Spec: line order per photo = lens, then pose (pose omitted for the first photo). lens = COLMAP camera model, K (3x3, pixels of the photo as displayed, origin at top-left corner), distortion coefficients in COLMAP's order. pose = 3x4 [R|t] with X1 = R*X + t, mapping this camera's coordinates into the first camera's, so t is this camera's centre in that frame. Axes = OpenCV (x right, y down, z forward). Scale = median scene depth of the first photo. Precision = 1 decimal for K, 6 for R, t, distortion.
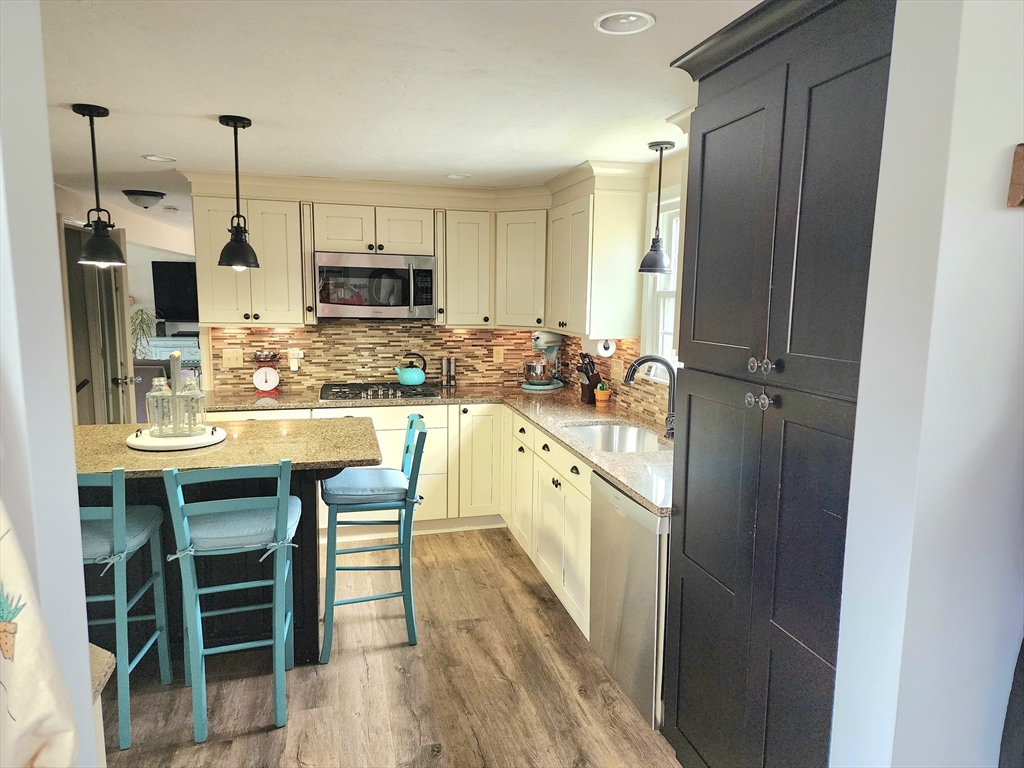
lens RADIAL K [[680.6, 0, 515.6], [0, 680.6, 394.0], [0, 0, 1]] dist [0.104714, -0.103477]
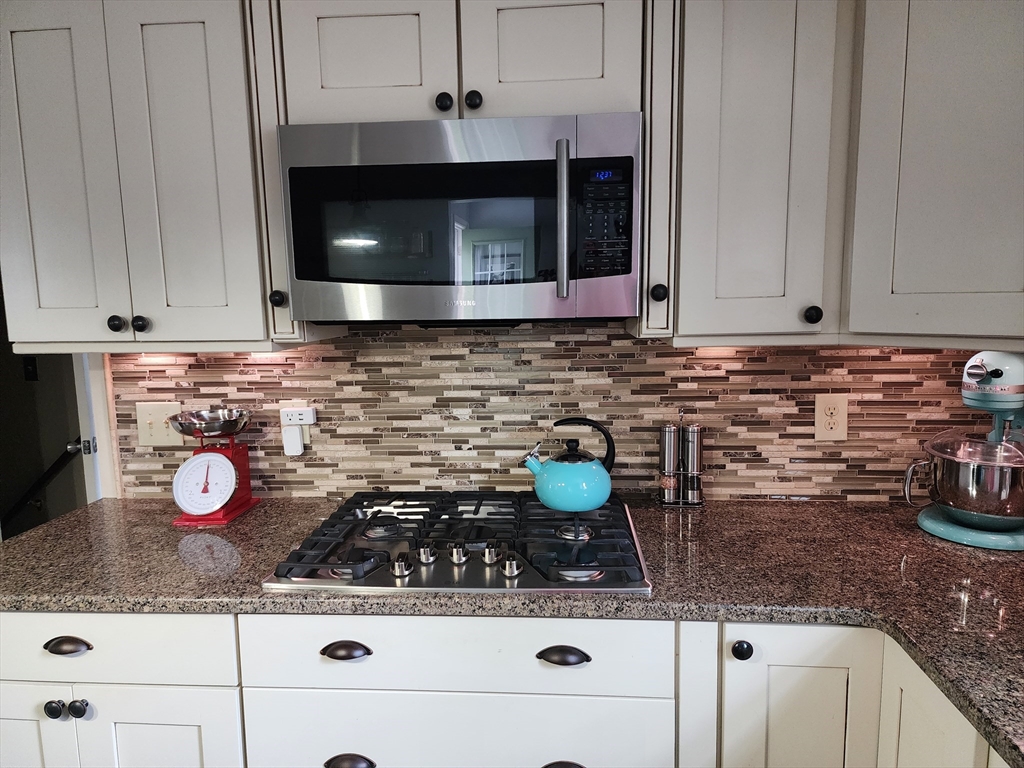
lens RADIAL K [[680.6, 0, 515.6], [0, 680.6, 394.0], [0, 0, 1]] dist [0.104714, -0.103477]
pose [[0.943504, 0.014503, -0.331045, -0.063645], [-0.015601, 0.999878, -0.000657, -0.070705], [0.330995, 0.005784, 0.943615, 0.650011]]
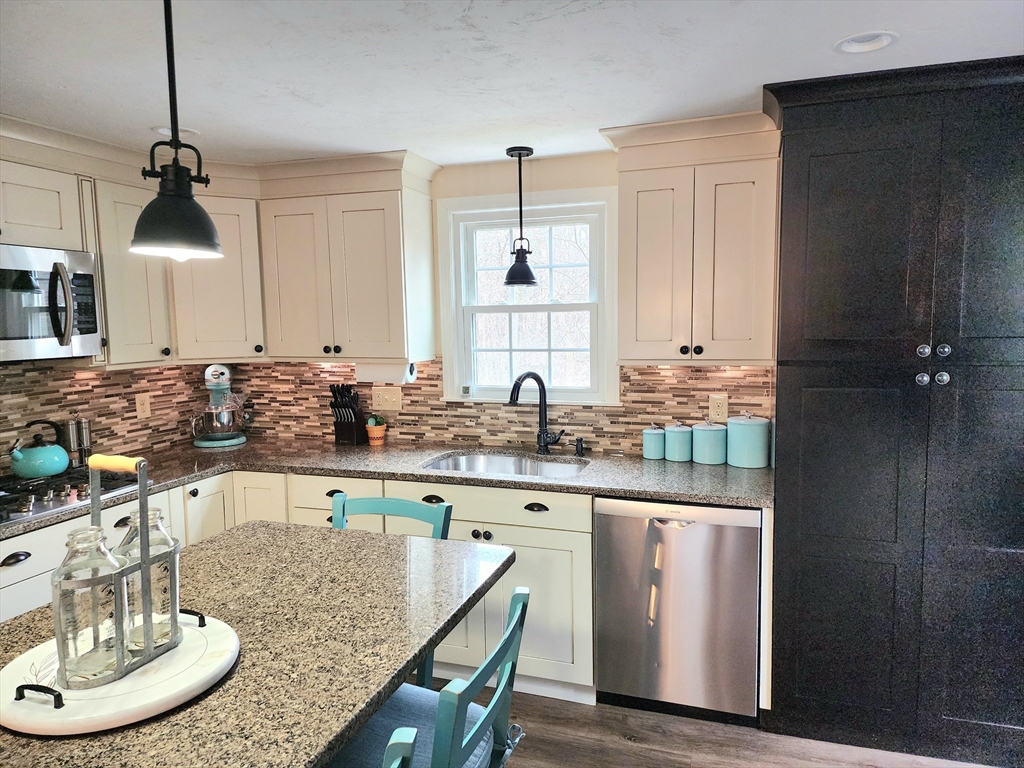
lens RADIAL K [[680.6, 0, 515.6], [0, 680.6, 394.0], [0, 0, 1]] dist [0.104714, -0.103477]
pose [[0.540150, -0.115570, 0.833596, -0.414419], [0.146689, 0.988292, 0.041966, -0.046783], [-0.828686, 0.099611, 0.550779, 0.344935]]
